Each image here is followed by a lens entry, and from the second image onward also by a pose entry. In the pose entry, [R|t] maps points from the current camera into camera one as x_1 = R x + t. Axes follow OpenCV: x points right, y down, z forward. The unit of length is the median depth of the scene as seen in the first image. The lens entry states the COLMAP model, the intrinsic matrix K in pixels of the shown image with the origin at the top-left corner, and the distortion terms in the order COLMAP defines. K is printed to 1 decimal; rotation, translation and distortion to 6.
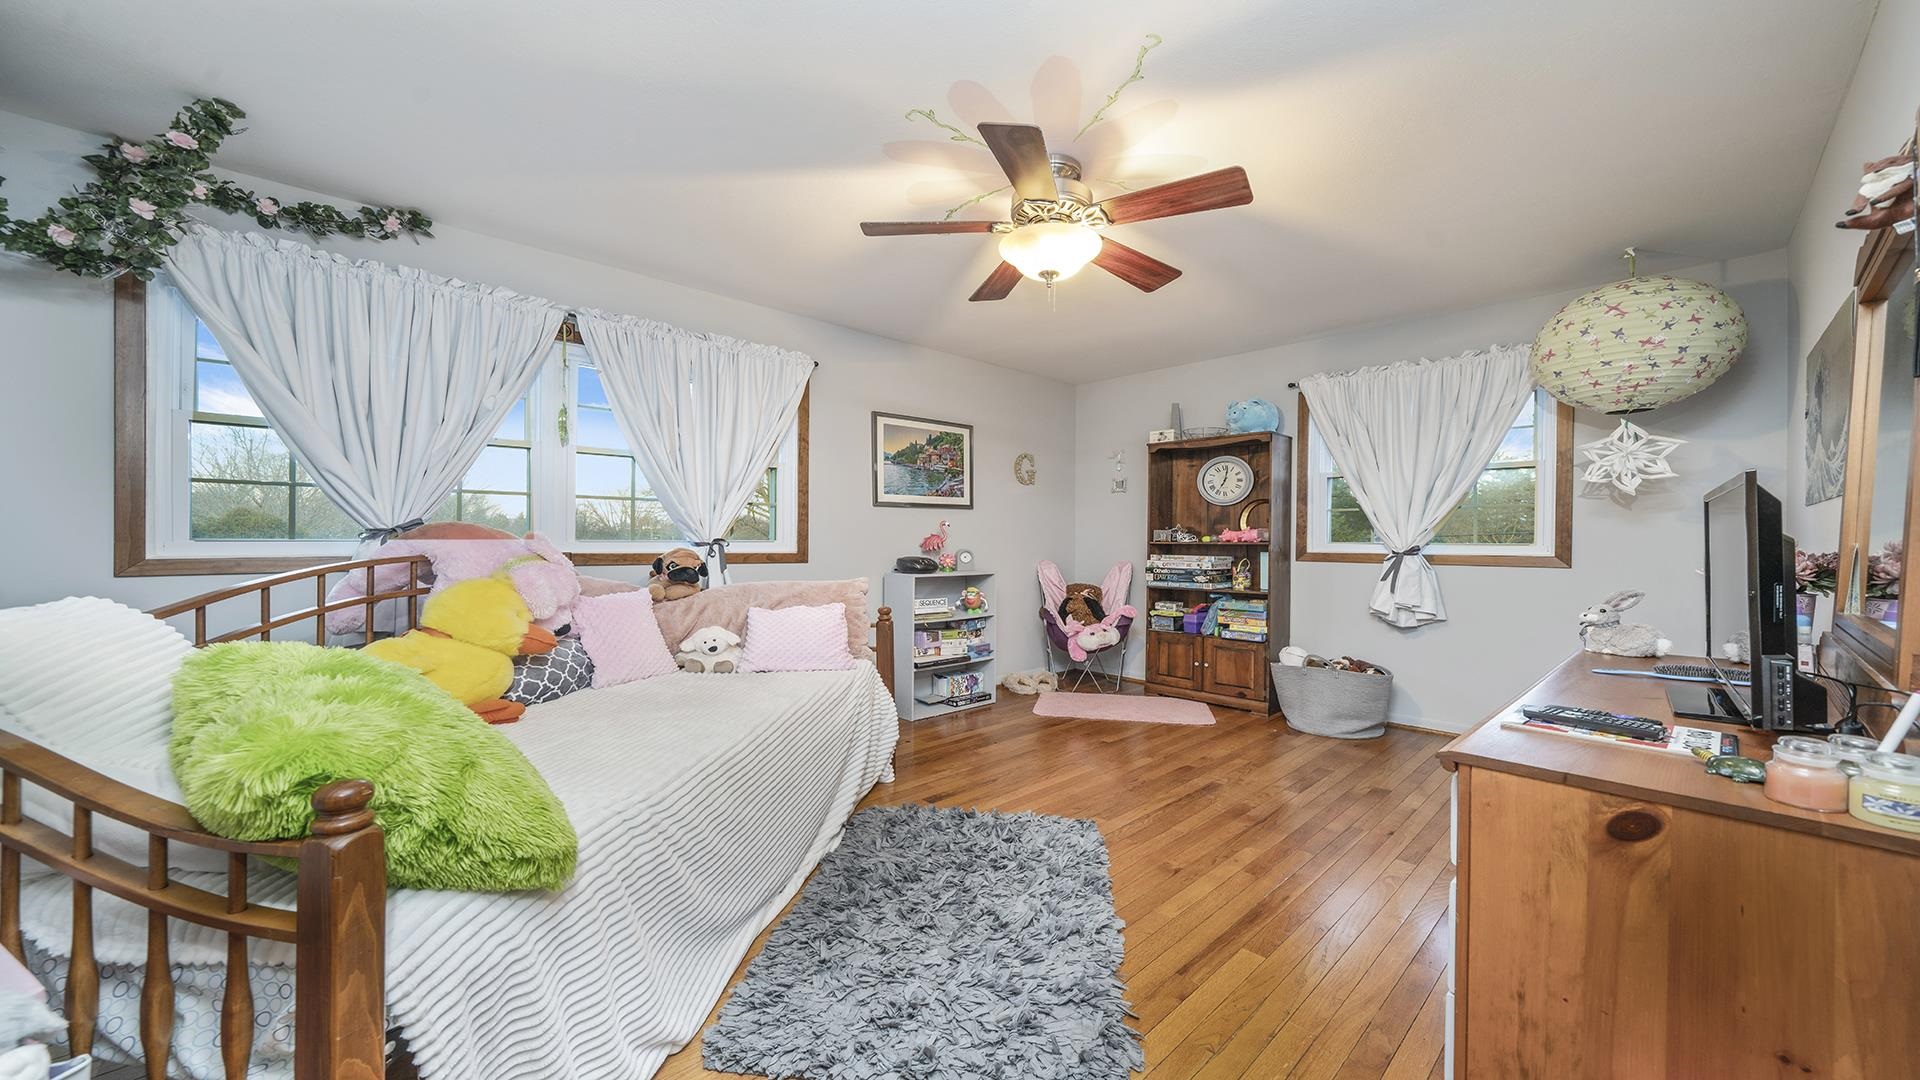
lens RADIAL K [[705.2, 0, 948.0], [0, 705.2, 542.8], [0, 0, 1]] dist [0.000106, 0.000268]
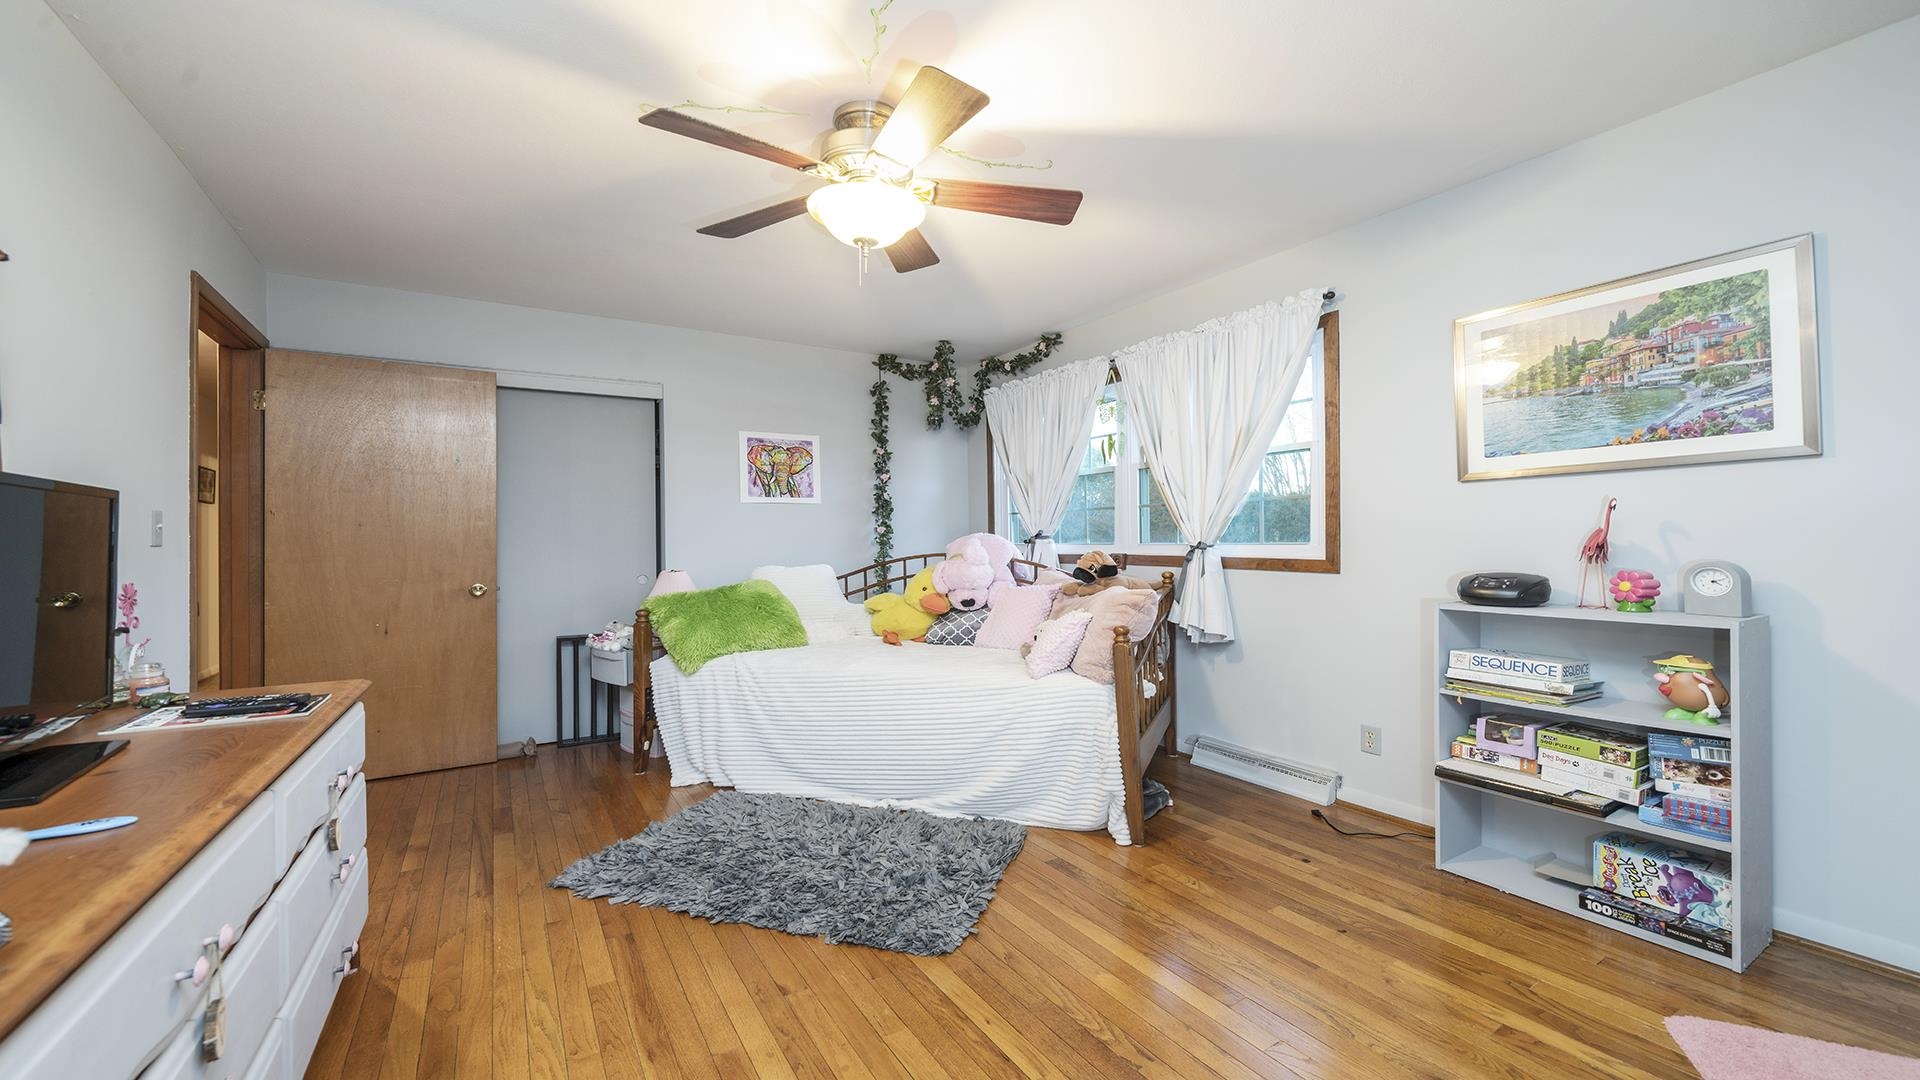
lens RADIAL K [[705.2, 0, 948.0], [0, 705.2, 542.8], [0, 0, 1]] dist [0.000106, 0.000268]
pose [[-0.185053, 0.008019, -0.982696, 0.512338], [0.007995, 0.999946, 0.006654, -0.008888], [0.982696, -0.006626, -0.185107, 0.654297]]
